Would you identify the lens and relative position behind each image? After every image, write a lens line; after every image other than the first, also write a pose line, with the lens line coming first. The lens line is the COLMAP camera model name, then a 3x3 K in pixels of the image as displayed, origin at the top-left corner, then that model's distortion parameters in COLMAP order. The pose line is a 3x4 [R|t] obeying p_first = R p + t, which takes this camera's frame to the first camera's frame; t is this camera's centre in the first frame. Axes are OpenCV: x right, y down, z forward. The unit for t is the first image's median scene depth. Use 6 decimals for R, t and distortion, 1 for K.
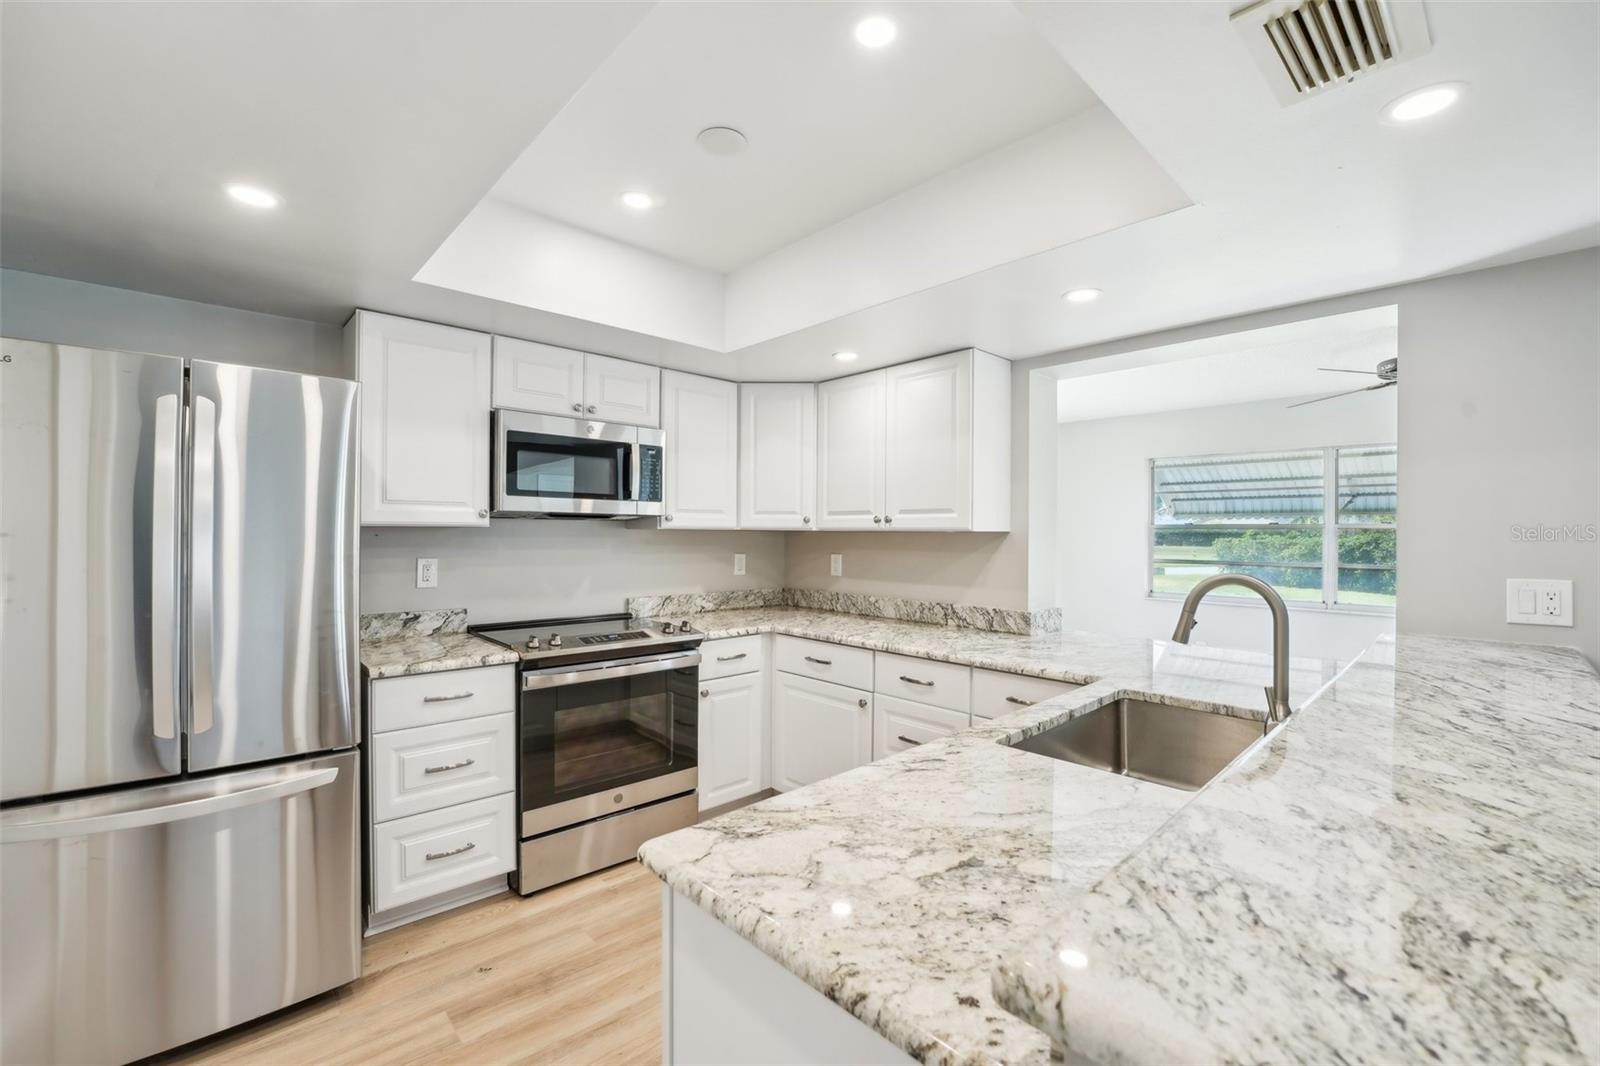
lens RADIAL K [[666.7, 0, 800.5], [0, 666.7, 532.8], [0, 0, 1]] dist [-0.027997, 0.002908]
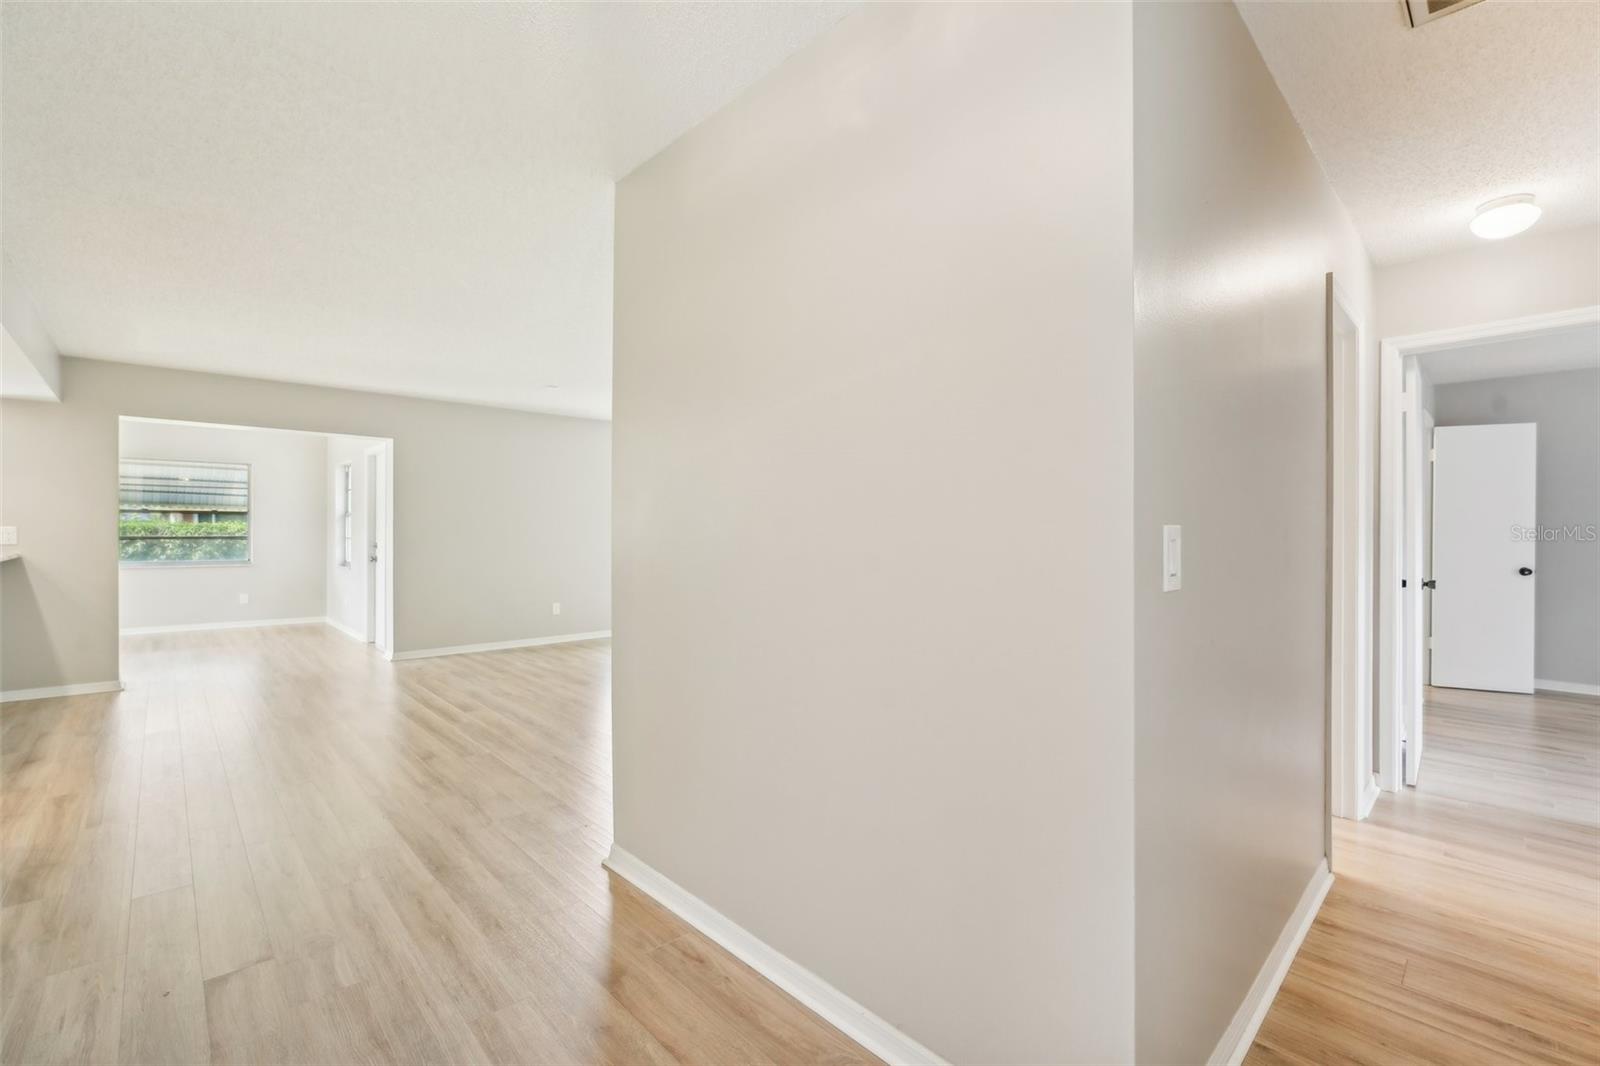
lens RADIAL K [[666.7, 0, 778.7], [0, 666.7, 530.3], [0, 0, 1]] dist [-0.027997, 0.002908]
pose [[-0.009108, -0.002668, 0.999955, -0.839464], [-0.005570, 0.999981, 0.002618, 0.039055], [-0.999943, -0.005546, -0.009122, -1.206924]]
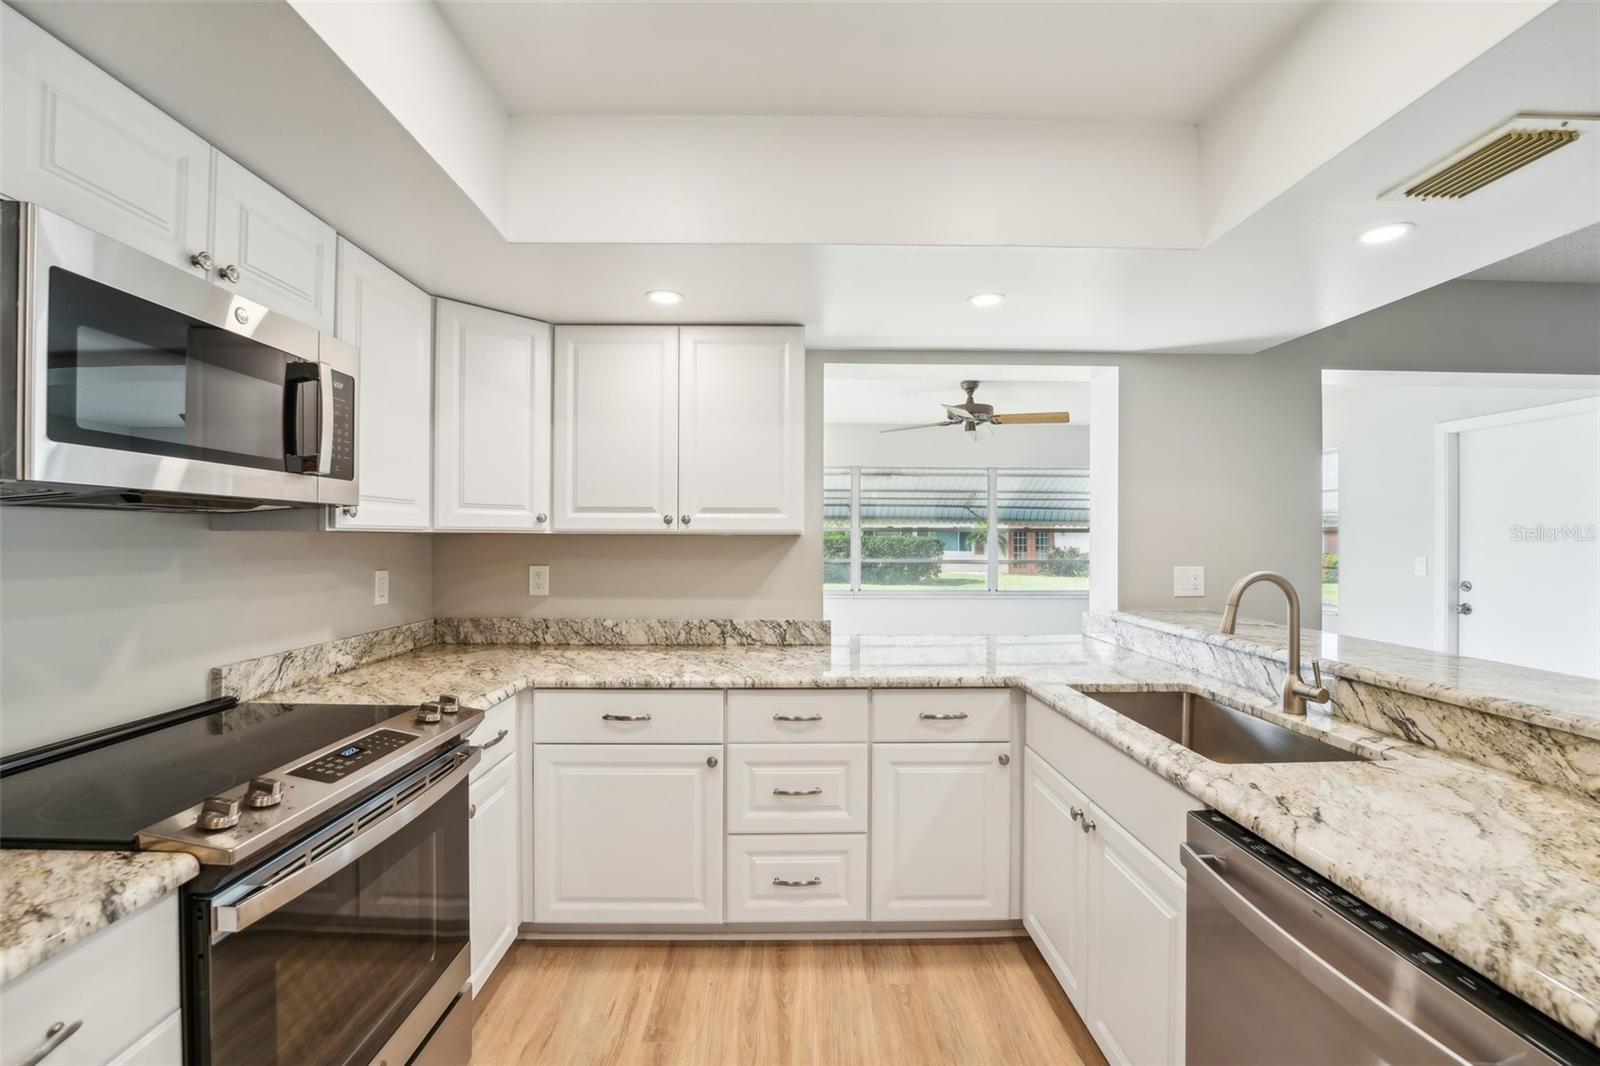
lens RADIAL K [[666.7, 0, 799.3], [0, 666.7, 533.7], [0, 0, 1]] dist [-0.027997, 0.002908]
pose [[0.670181, -0.000183, 0.742198, -0.378005], [0.000443, 1.000000, -0.000153, -0.003159], [-0.742198, 0.000432, 0.670181, 0.393736]]
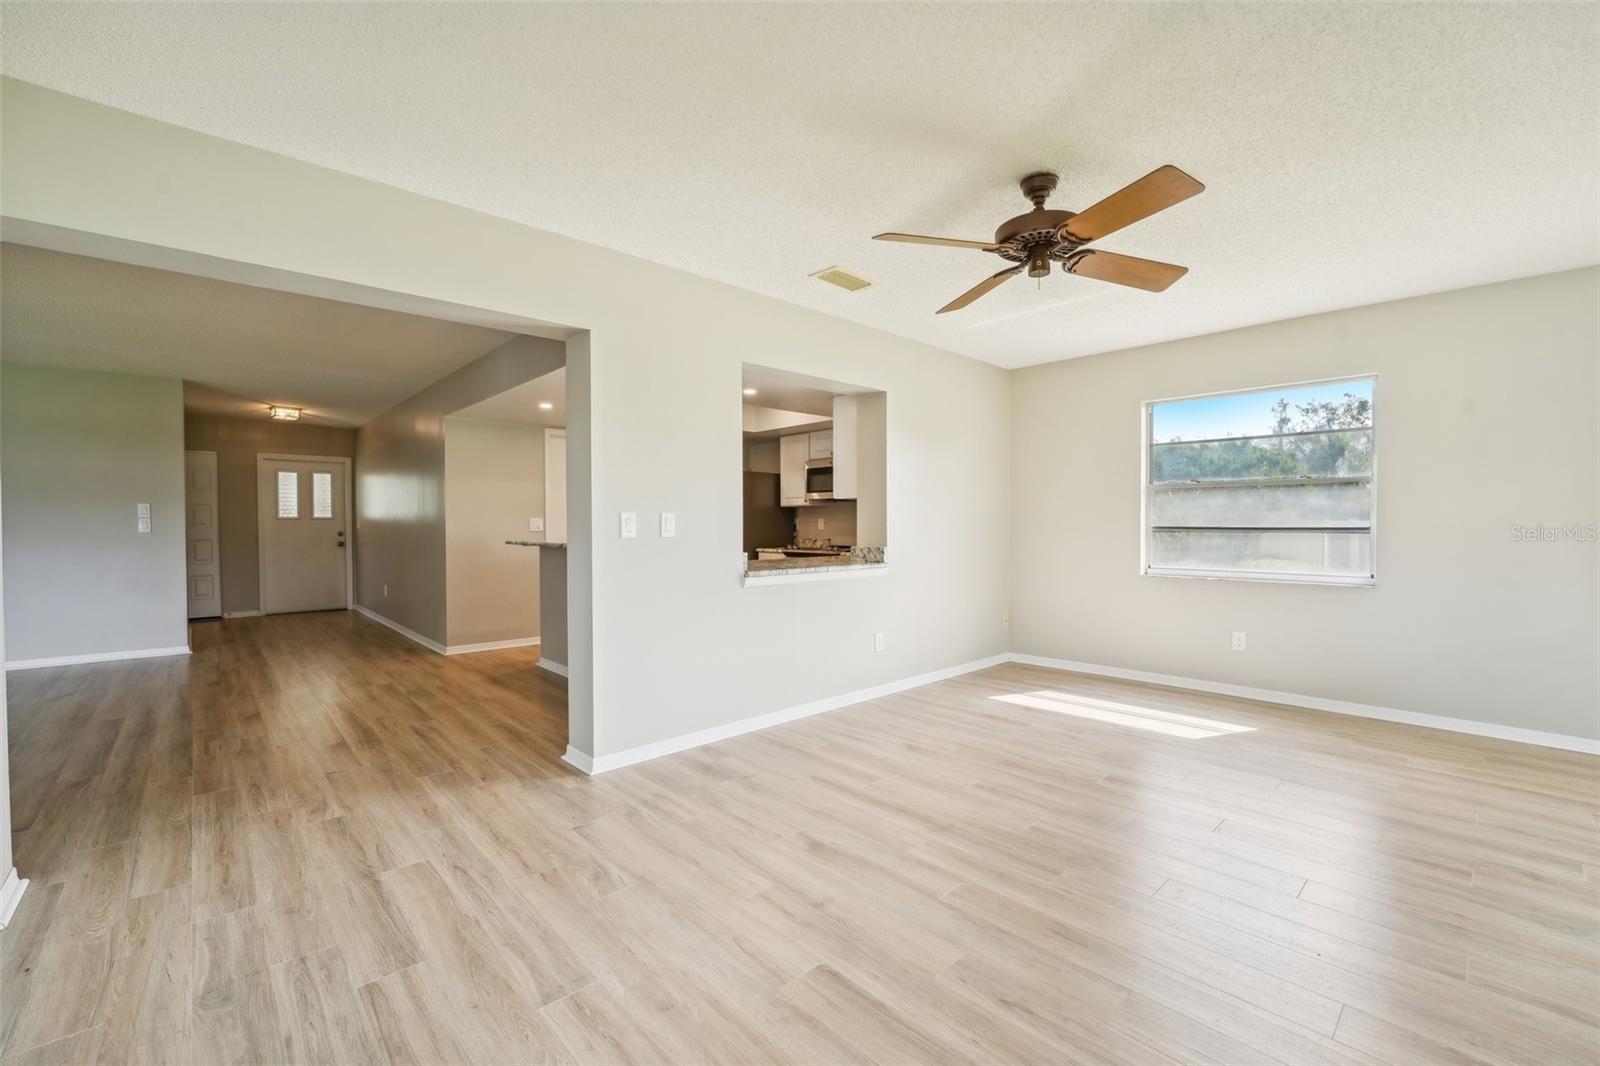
lens RADIAL K [[666.7, 0, 791.8], [0, 666.7, 539.8], [0, 0, 1]] dist [-0.027997, 0.002908]
pose [[-0.009500, 0.015465, -0.999835, 1.942084], [0.002573, 0.999877, 0.015442, 0.076028], [0.999952, -0.002426, -0.009539, 0.849625]]
